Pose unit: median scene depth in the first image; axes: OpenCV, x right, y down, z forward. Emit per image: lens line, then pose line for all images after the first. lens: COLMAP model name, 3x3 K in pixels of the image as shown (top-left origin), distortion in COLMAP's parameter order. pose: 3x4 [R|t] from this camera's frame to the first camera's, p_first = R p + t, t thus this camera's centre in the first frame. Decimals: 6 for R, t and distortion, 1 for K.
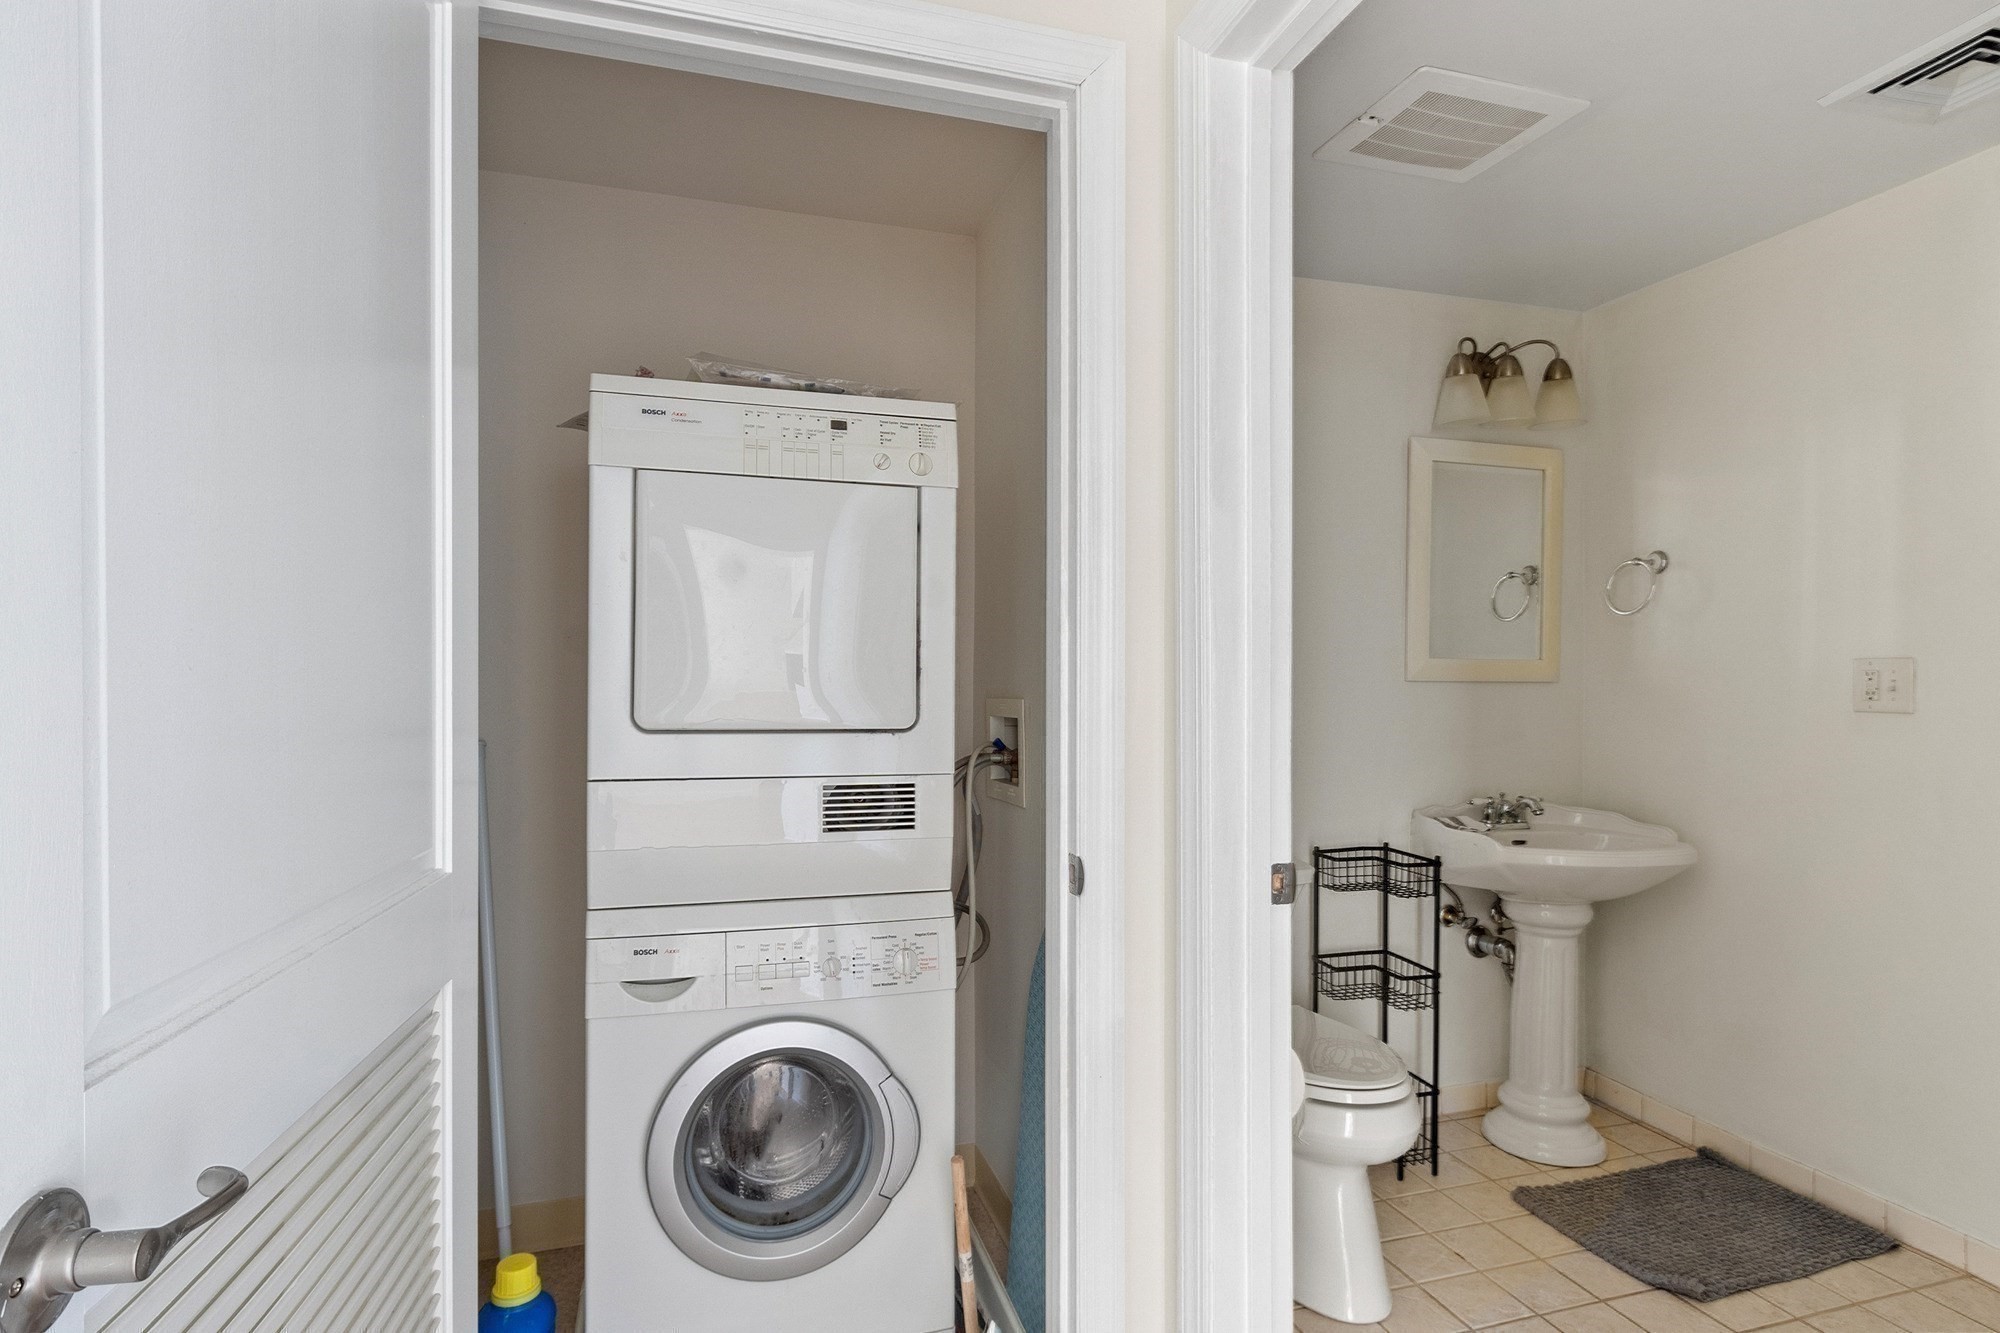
lens RADIAL K [[1050.3, 0, 995.4], [0, 1050.3, 679.4], [0, 0, 1]] dist [0.004225, -0.003115]
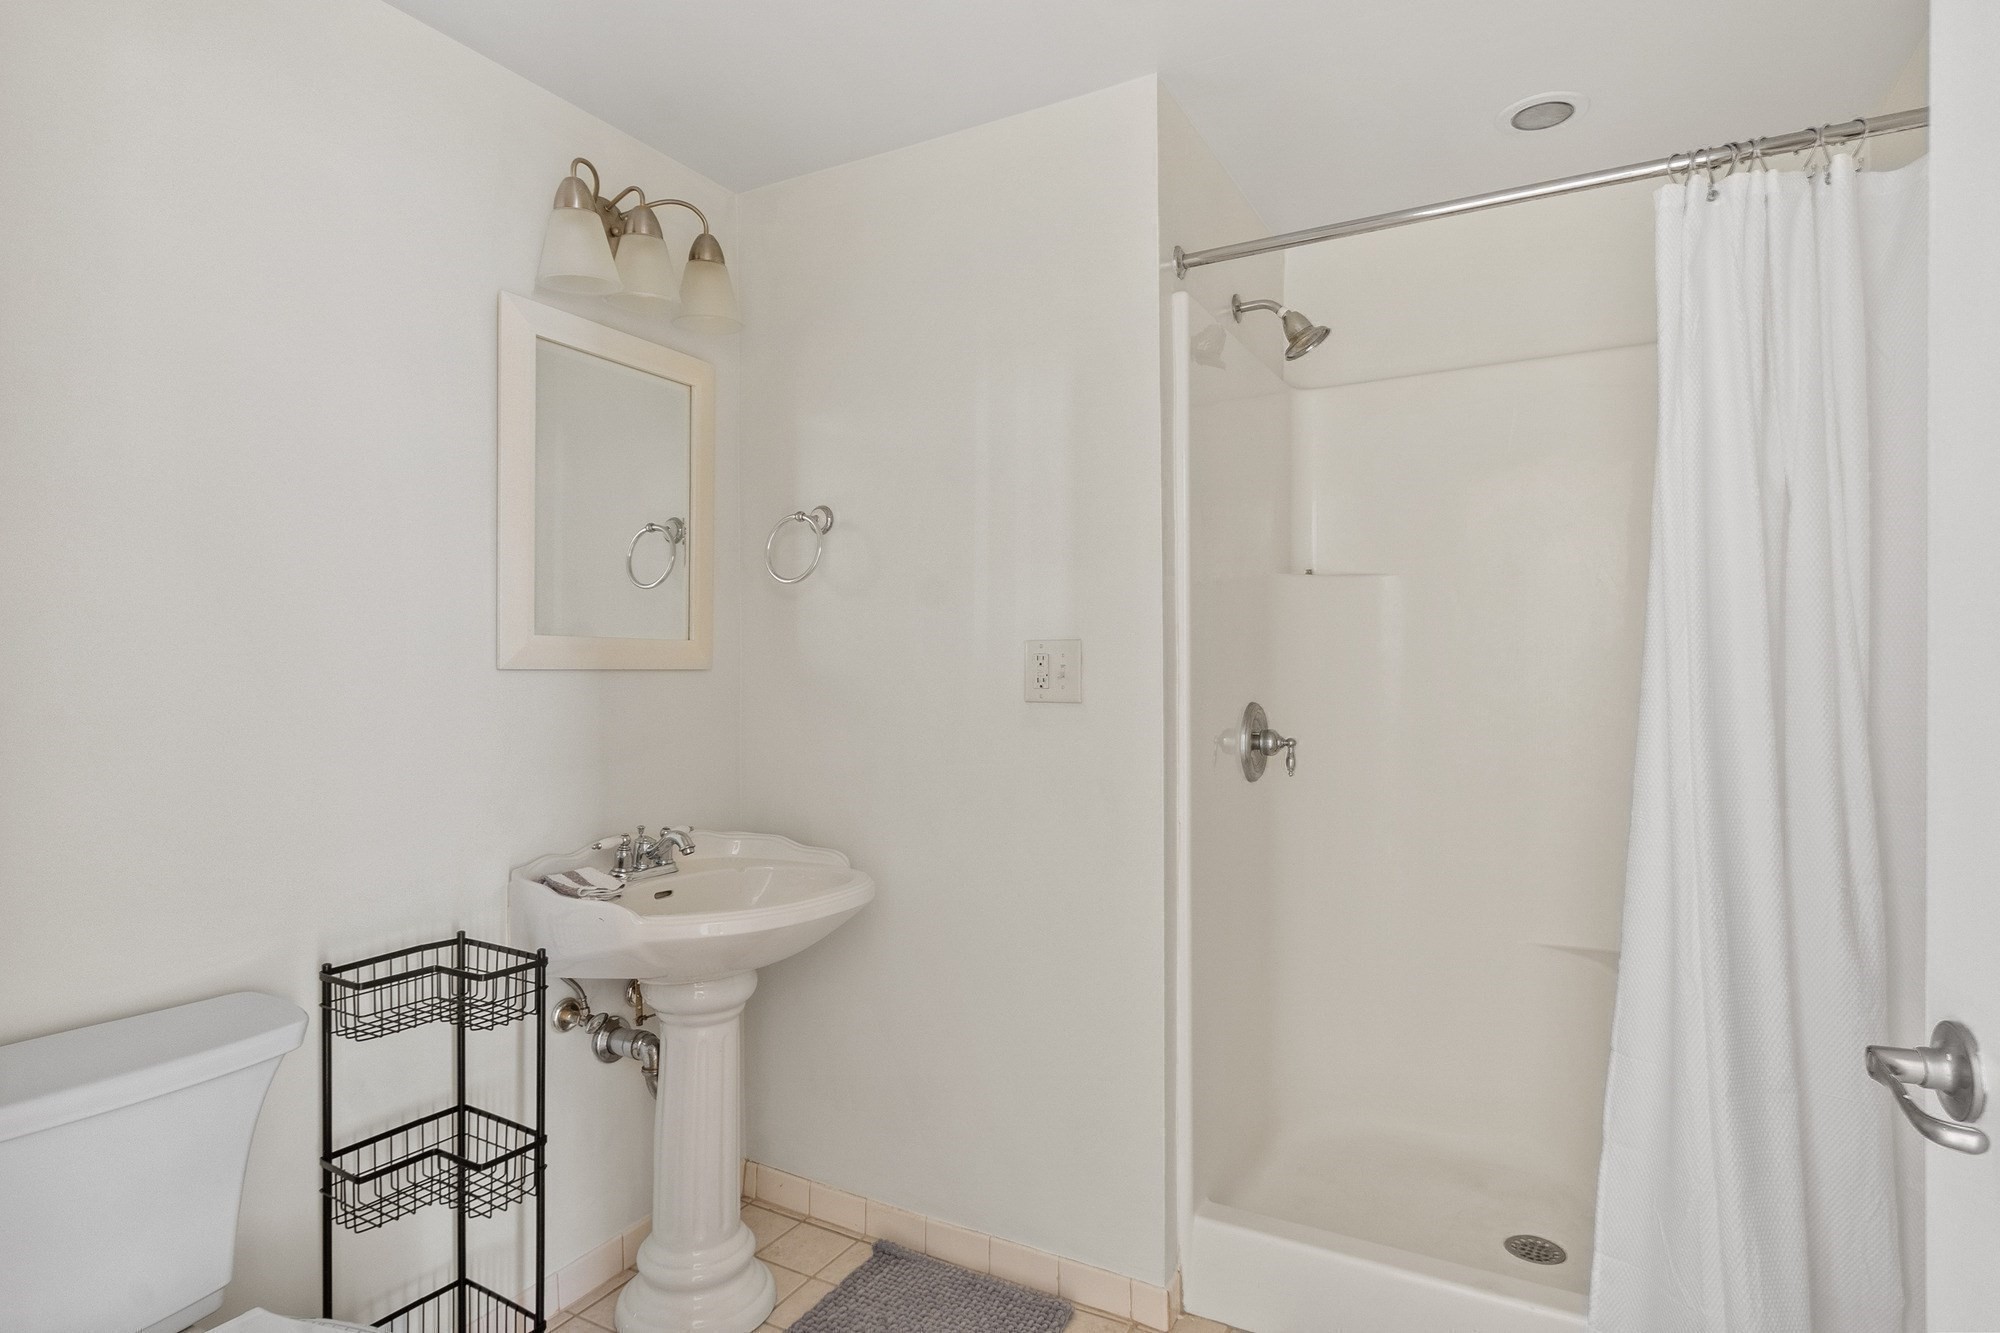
lens RADIAL K [[1050.3, 0, 995.4], [0, 1050.3, 679.4], [0, 0, 1]] dist [0.004225, -0.003115]
pose [[0.720631, -0.012984, 0.693197, 0.168486], [0.004134, 0.999887, 0.014430, -0.000358], [-0.693306, -0.007533, 0.720604, 0.331925]]
